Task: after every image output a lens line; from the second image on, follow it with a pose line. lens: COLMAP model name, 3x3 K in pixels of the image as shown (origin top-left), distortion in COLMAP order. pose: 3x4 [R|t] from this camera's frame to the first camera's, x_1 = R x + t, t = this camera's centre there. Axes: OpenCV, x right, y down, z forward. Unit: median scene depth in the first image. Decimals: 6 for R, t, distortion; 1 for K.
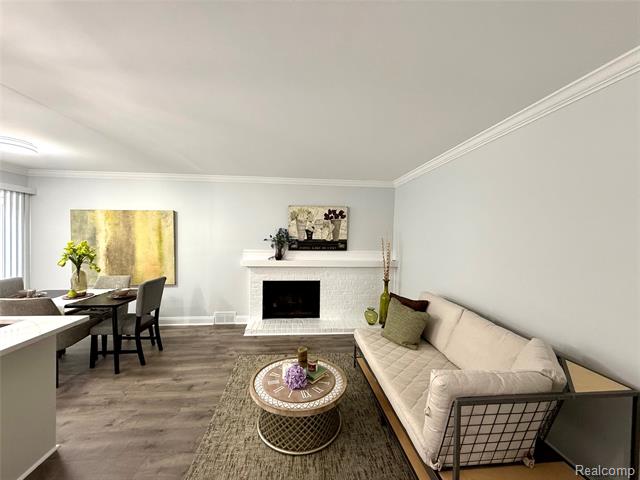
lens RADIAL K [[256.0, 0, 317.9], [0, 256.0, 239.8], [0, 0, 1]] dist [0.001571, 0.000116]
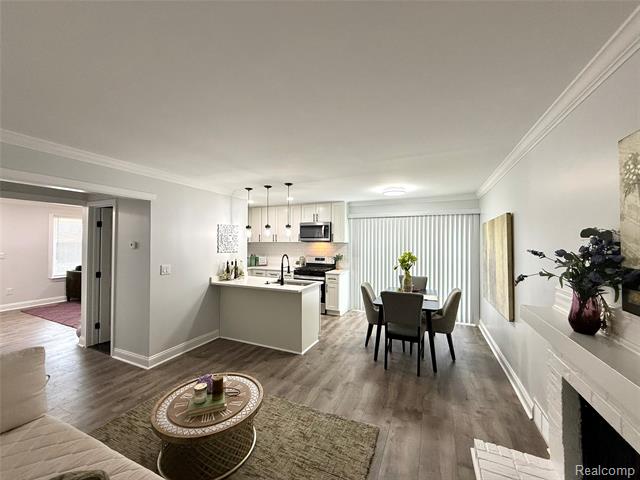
lens RADIAL K [[256.0, 0, 316.9], [0, 256.0, 241.1], [0, 0, 1]] dist [0.001571, 0.000116]
pose [[-0.498973, -0.018299, -0.866425, 0.281080], [-0.024357, 0.999678, -0.007086, -0.021421], [0.866275, 0.017568, -0.499258, 0.901029]]
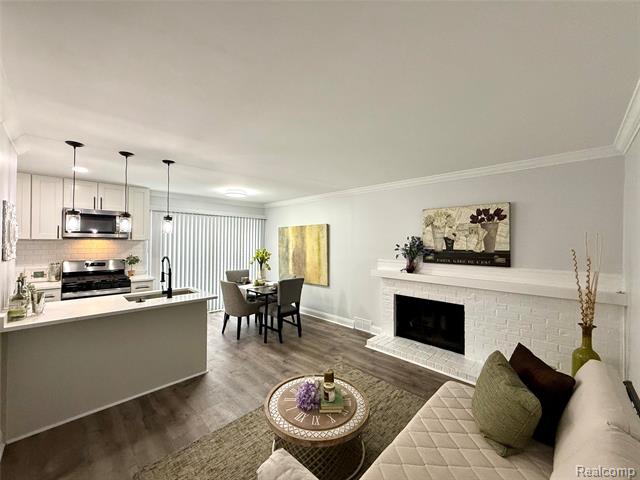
lens RADIAL K [[256.0, 0, 317.4], [0, 256.0, 239.7], [0, 0, 1]] dist [0.001571, 0.000116]
pose [[0.646826, -0.013884, -0.762511, 0.320509], [-0.011170, 0.999555, -0.027676, -0.006474], [0.762556, 0.026418, 0.646383, 0.194379]]
